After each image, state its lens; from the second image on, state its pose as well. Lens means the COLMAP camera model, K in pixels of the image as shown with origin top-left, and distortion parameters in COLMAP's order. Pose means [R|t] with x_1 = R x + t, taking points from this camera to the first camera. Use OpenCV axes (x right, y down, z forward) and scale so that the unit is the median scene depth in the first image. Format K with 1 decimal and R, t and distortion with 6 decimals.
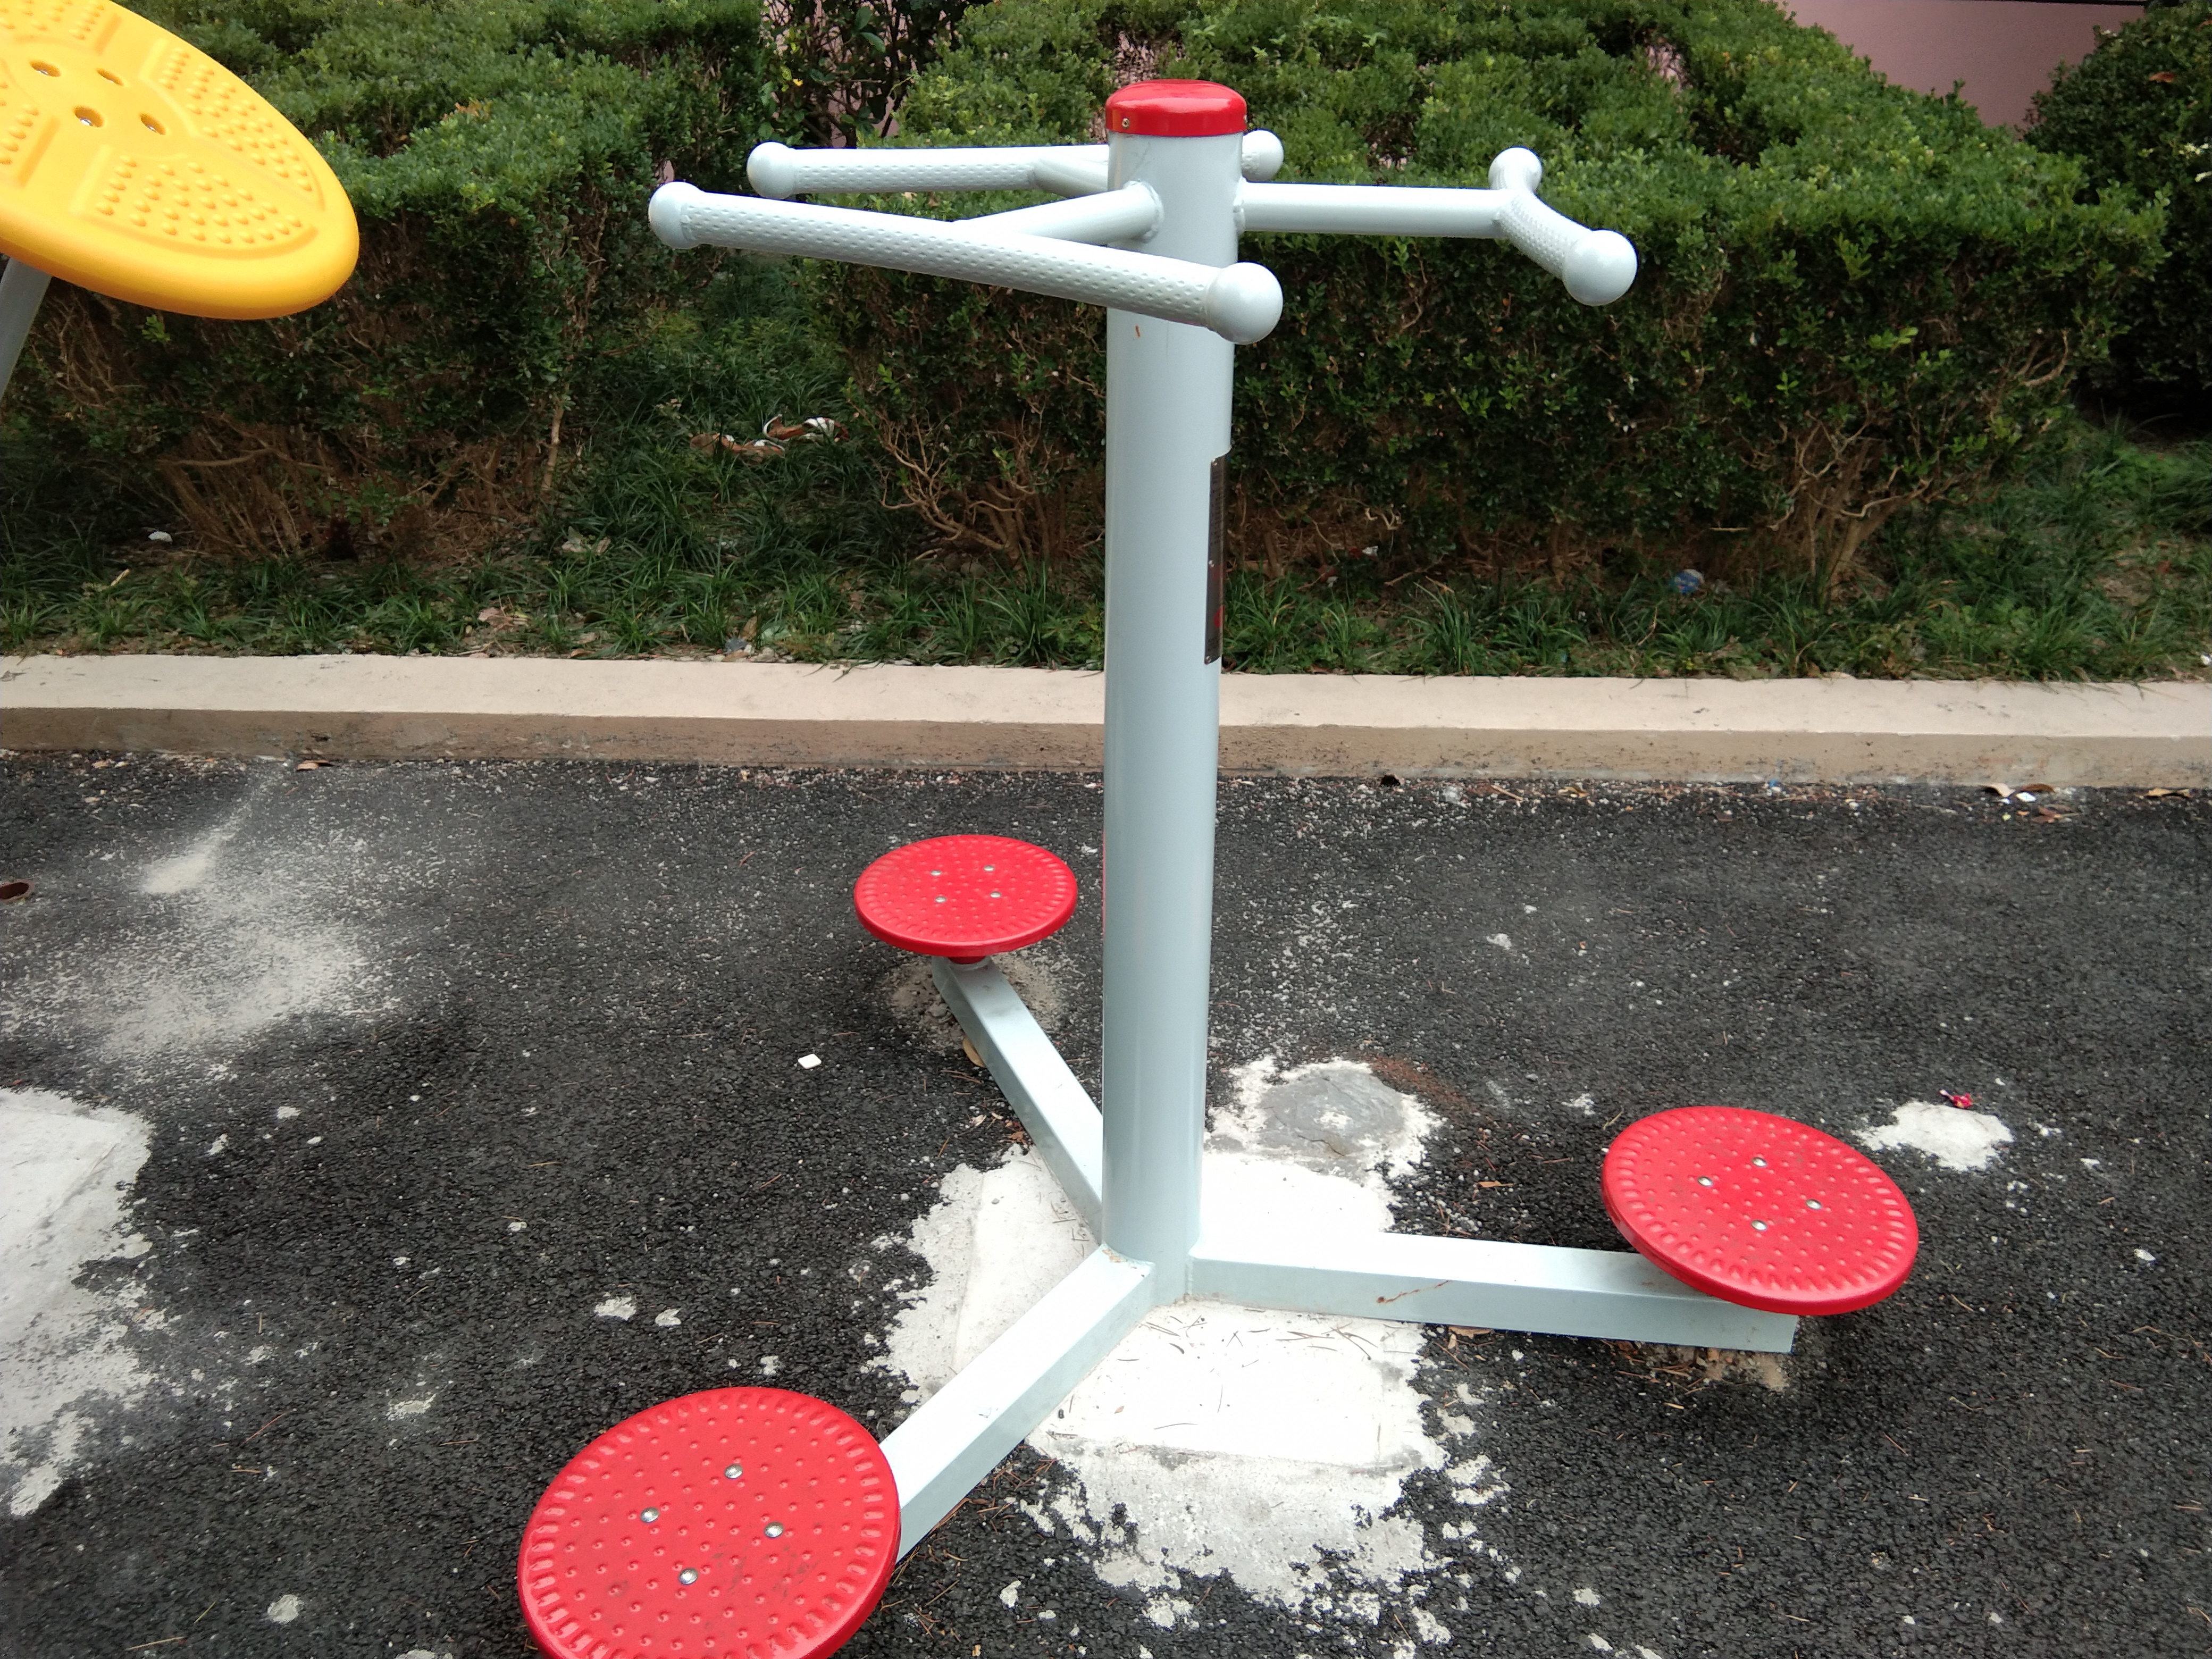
lens RADIAL K [[1718.5, 0, 1106.0], [0, 1718.5, 829.5], [0, 0, 1]] dist [0.006946, -0.003160]
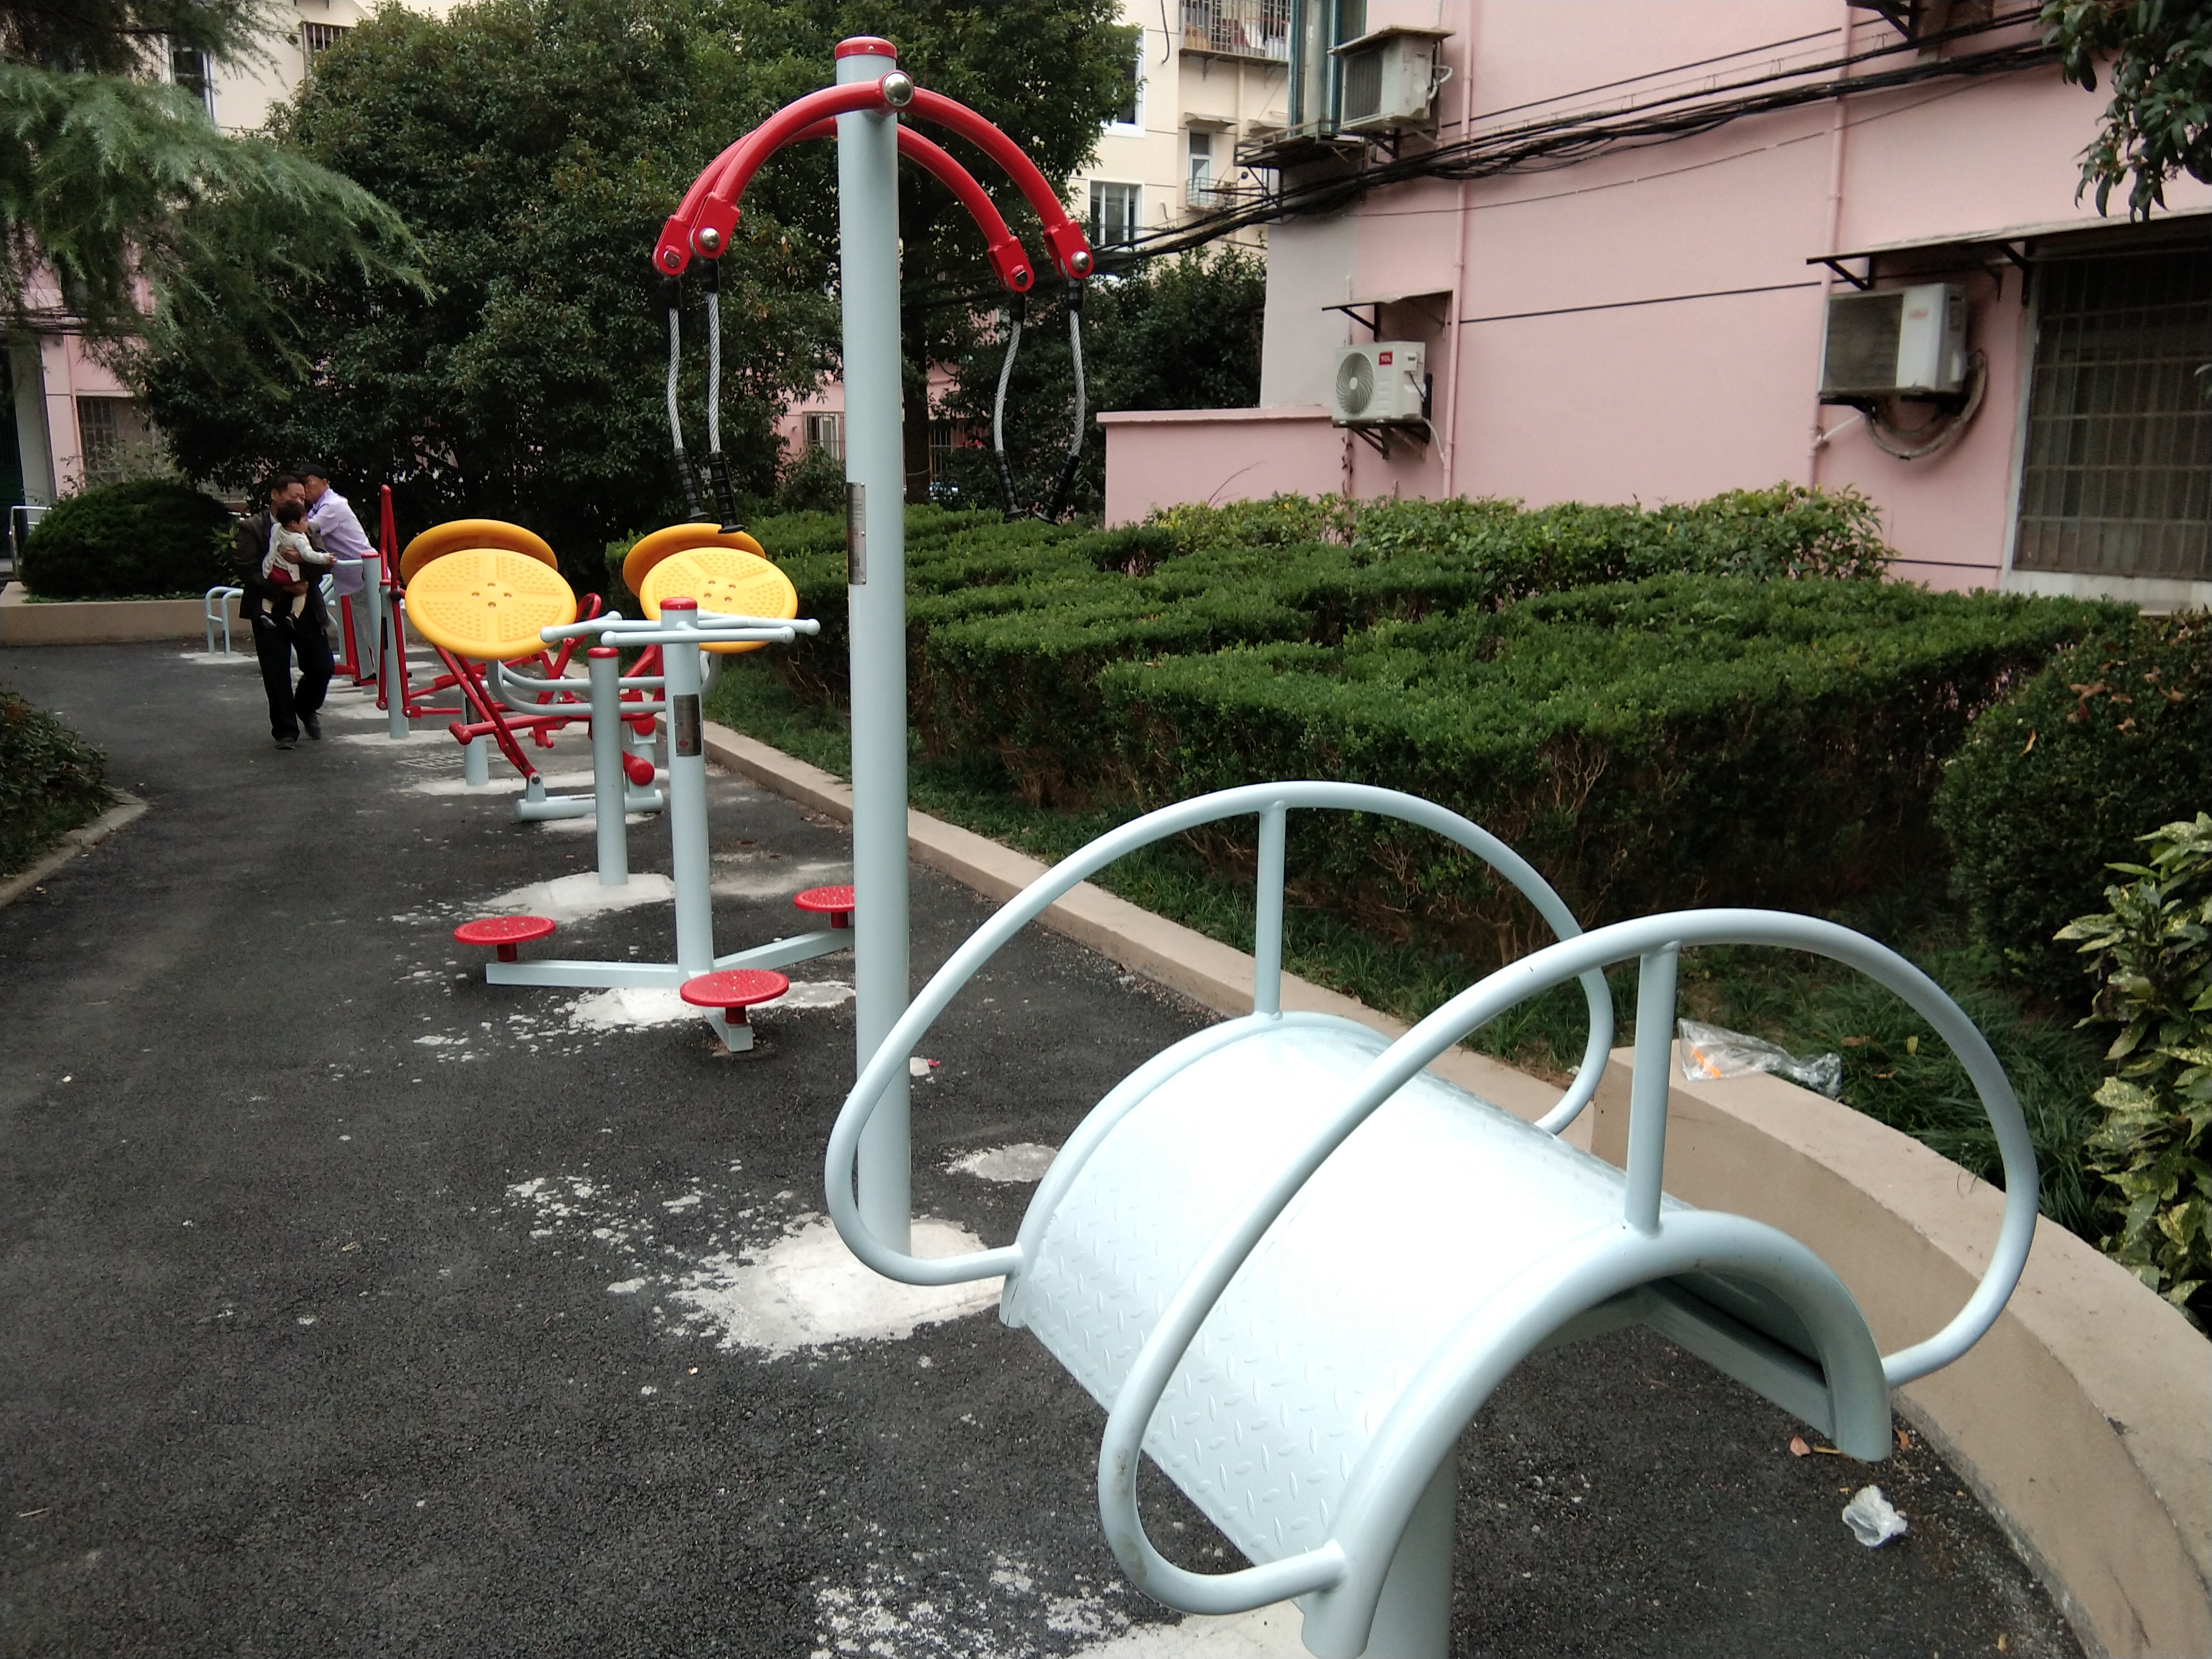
lens RADIAL K [[1718.5, 0, 1106.0], [0, 1718.5, 829.5], [0, 0, 1]] dist [0.006946, -0.003160]
pose [[0.510313, 0.175970, -0.841793, 1.781118], [-0.403063, 0.913615, -0.053361, -0.060743], [0.759685, 0.366526, 0.537157, -0.058664]]
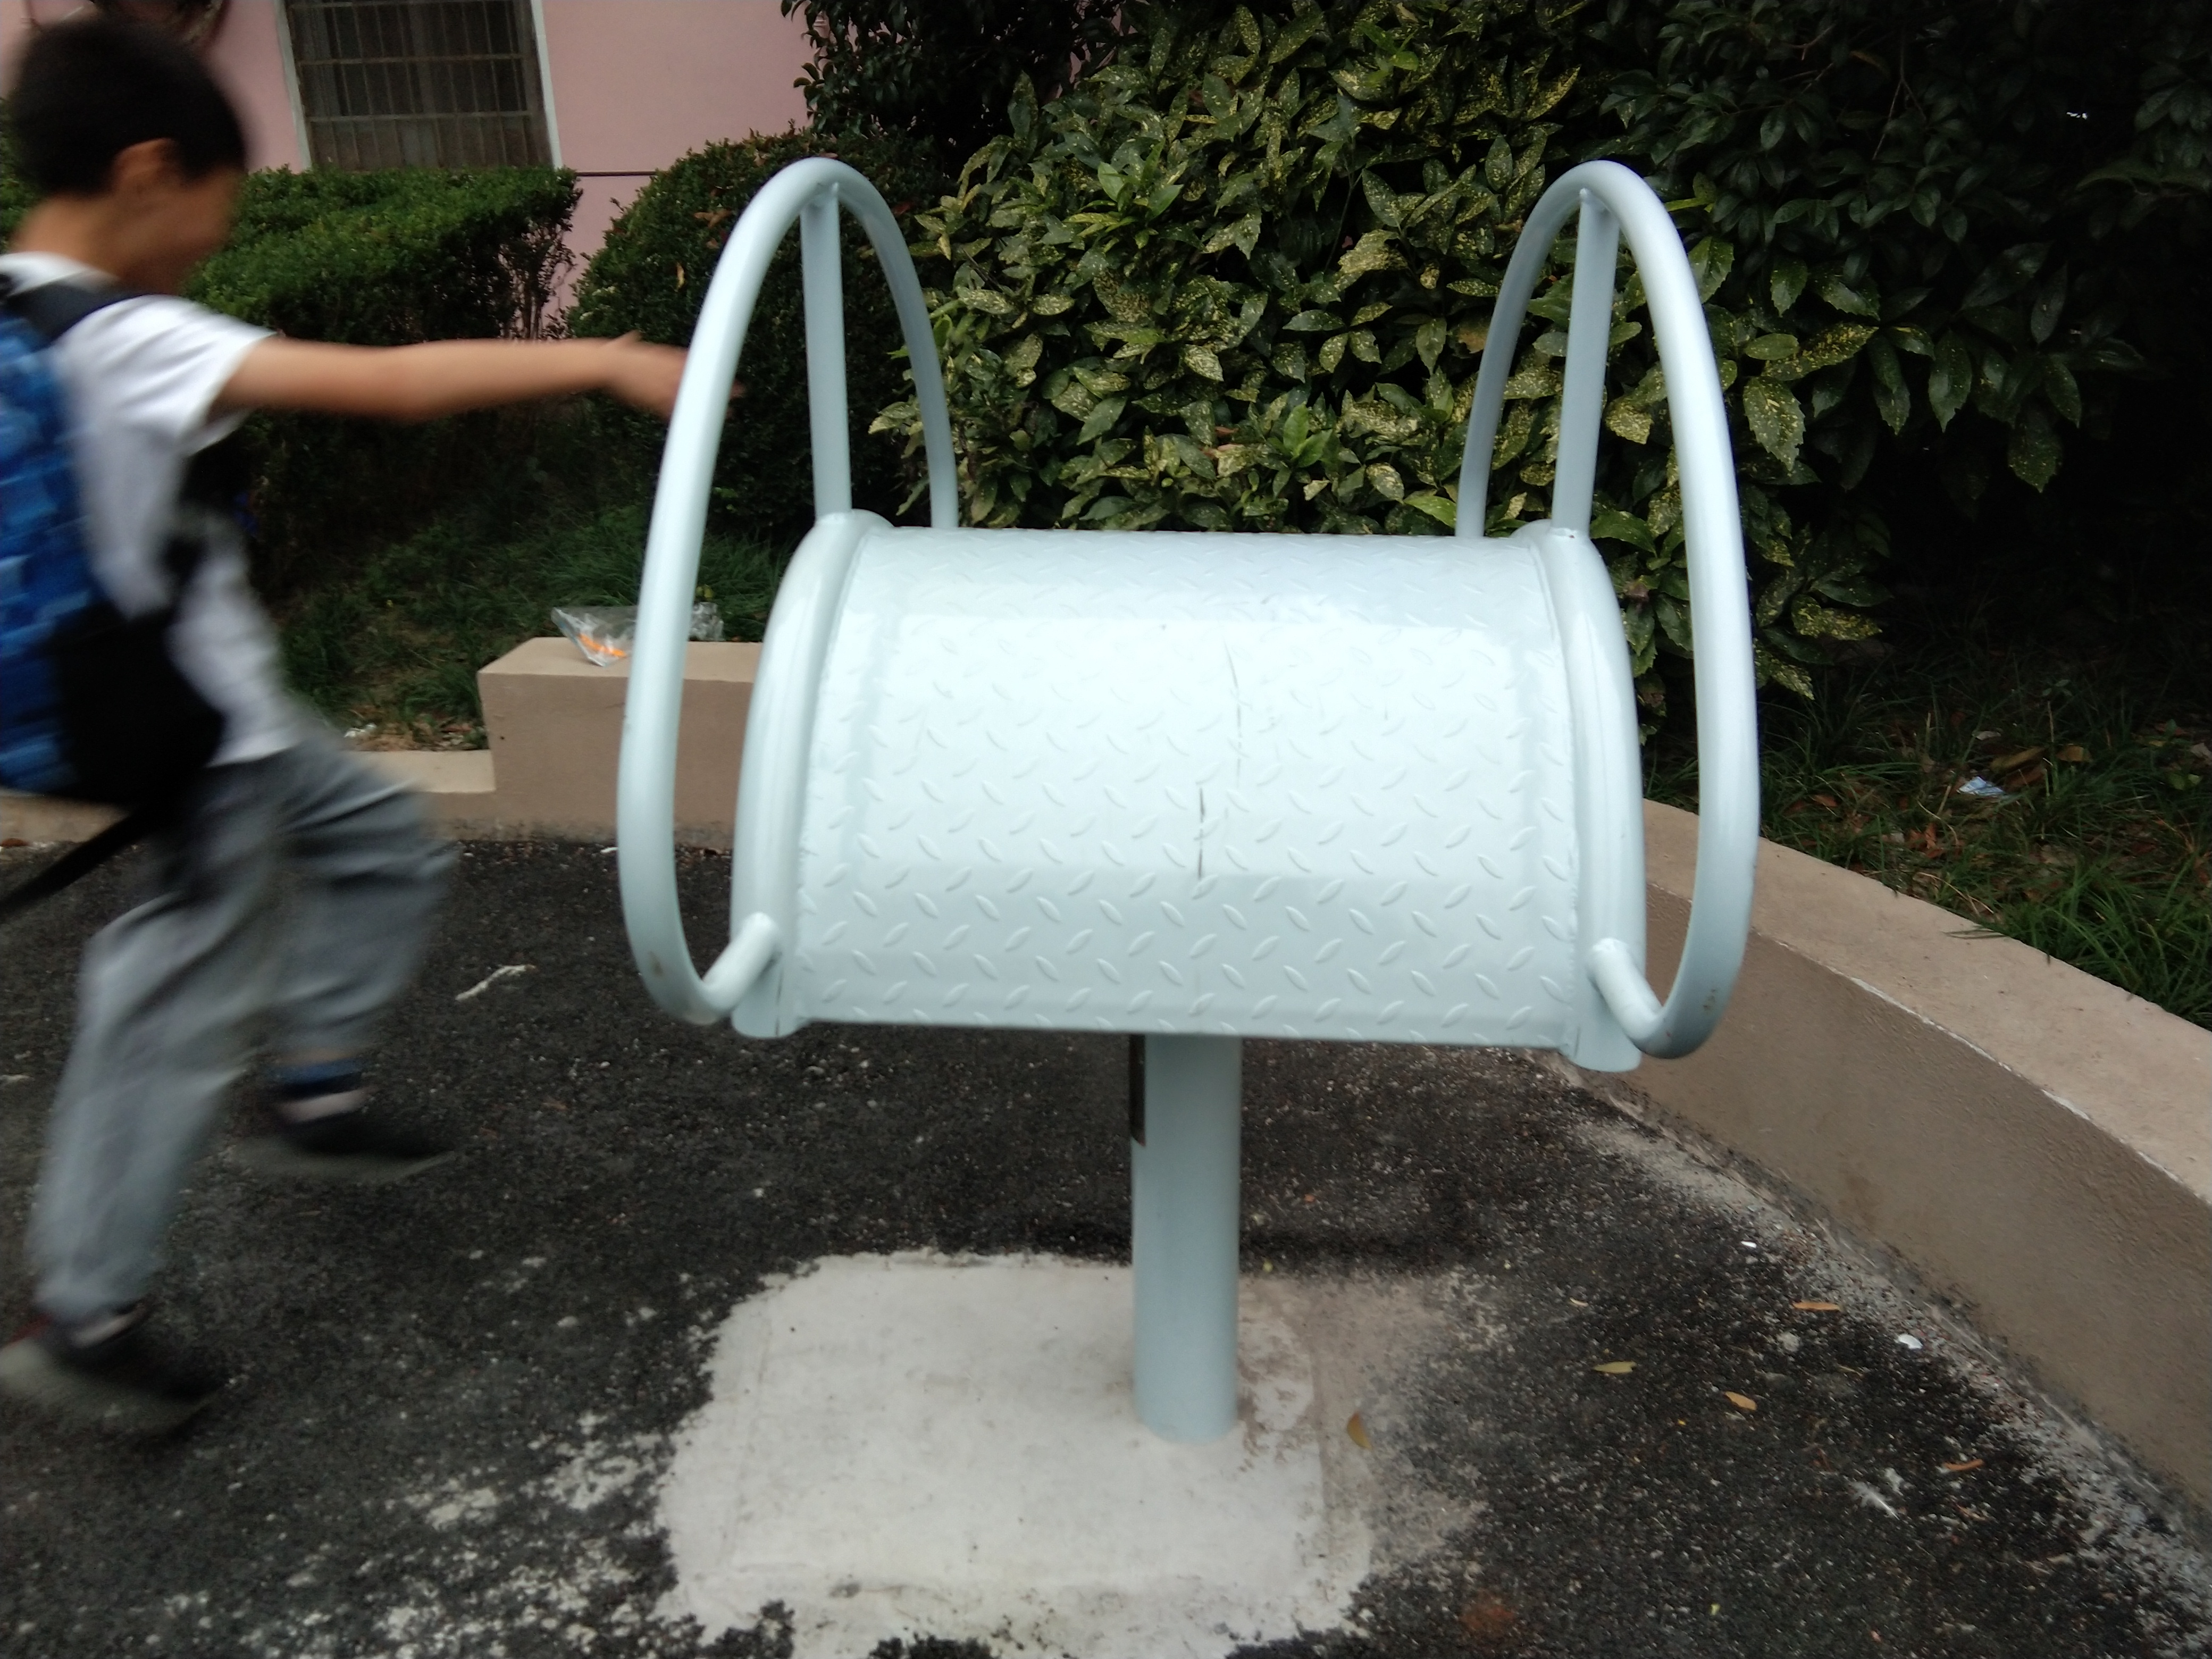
lens RADIAL K [[1736.6, 0, 1094.7], [0, 1736.6, 797.8], [0, 0, 1]] dist [0.122180, -0.176652]
pose [[0.998539, -0.009719, -0.053162, 1.380342], [0.003487, 0.993233, -0.116086, 0.076726], [0.053931, 0.115731, 0.991815, -0.095238]]
